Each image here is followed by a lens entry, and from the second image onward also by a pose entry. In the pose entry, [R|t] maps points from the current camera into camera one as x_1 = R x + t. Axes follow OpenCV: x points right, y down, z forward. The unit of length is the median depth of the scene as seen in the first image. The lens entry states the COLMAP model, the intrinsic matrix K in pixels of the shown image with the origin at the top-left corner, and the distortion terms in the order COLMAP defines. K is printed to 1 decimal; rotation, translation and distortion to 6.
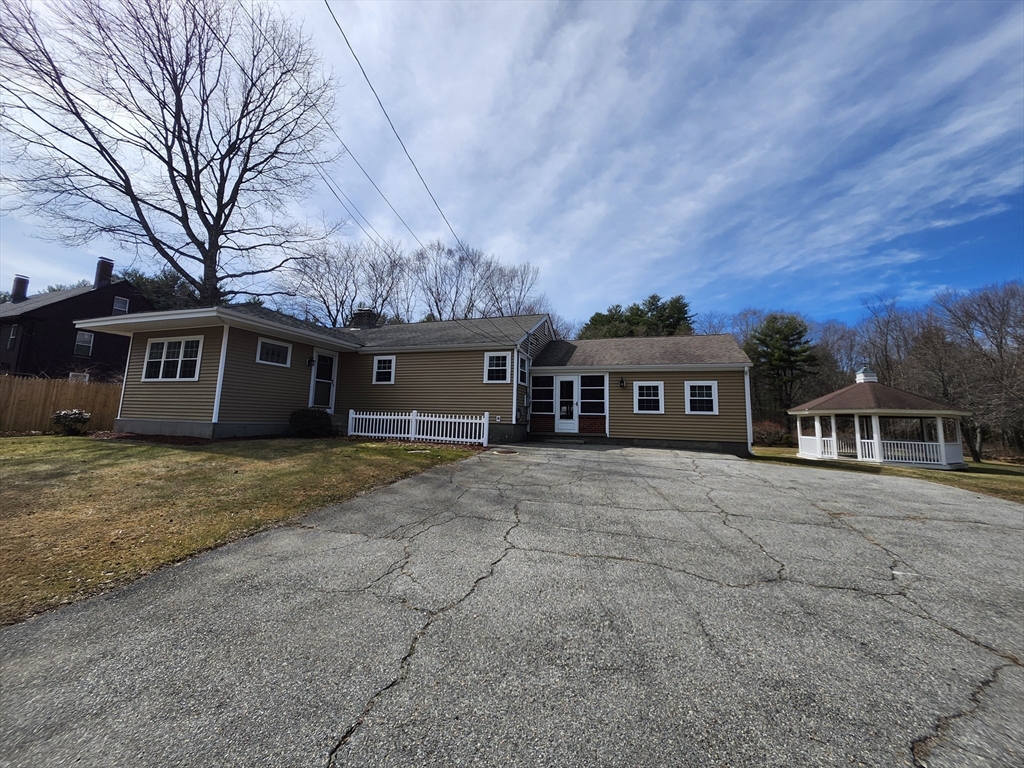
lens RADIAL K [[372.4, 0, 499.7], [0, 372.4, 364.4], [0, 0, 1]] dist [-0.003136, -0.000297]
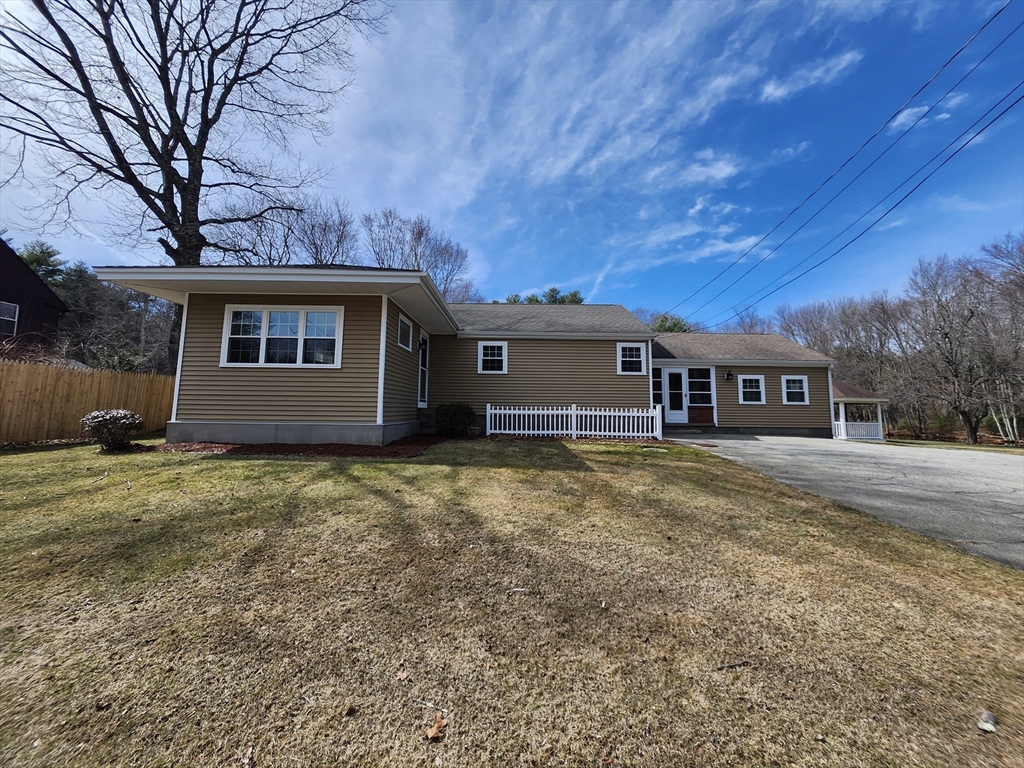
lens RADIAL K [[372.4, 0, 499.7], [0, 372.4, 364.4], [0, 0, 1]] dist [-0.003136, -0.000297]
pose [[0.951666, 0.020730, 0.306435, -0.622850], [-0.033189, 0.998818, 0.035504, -0.000073], [-0.305337, -0.043958, 0.951229, 0.176368]]
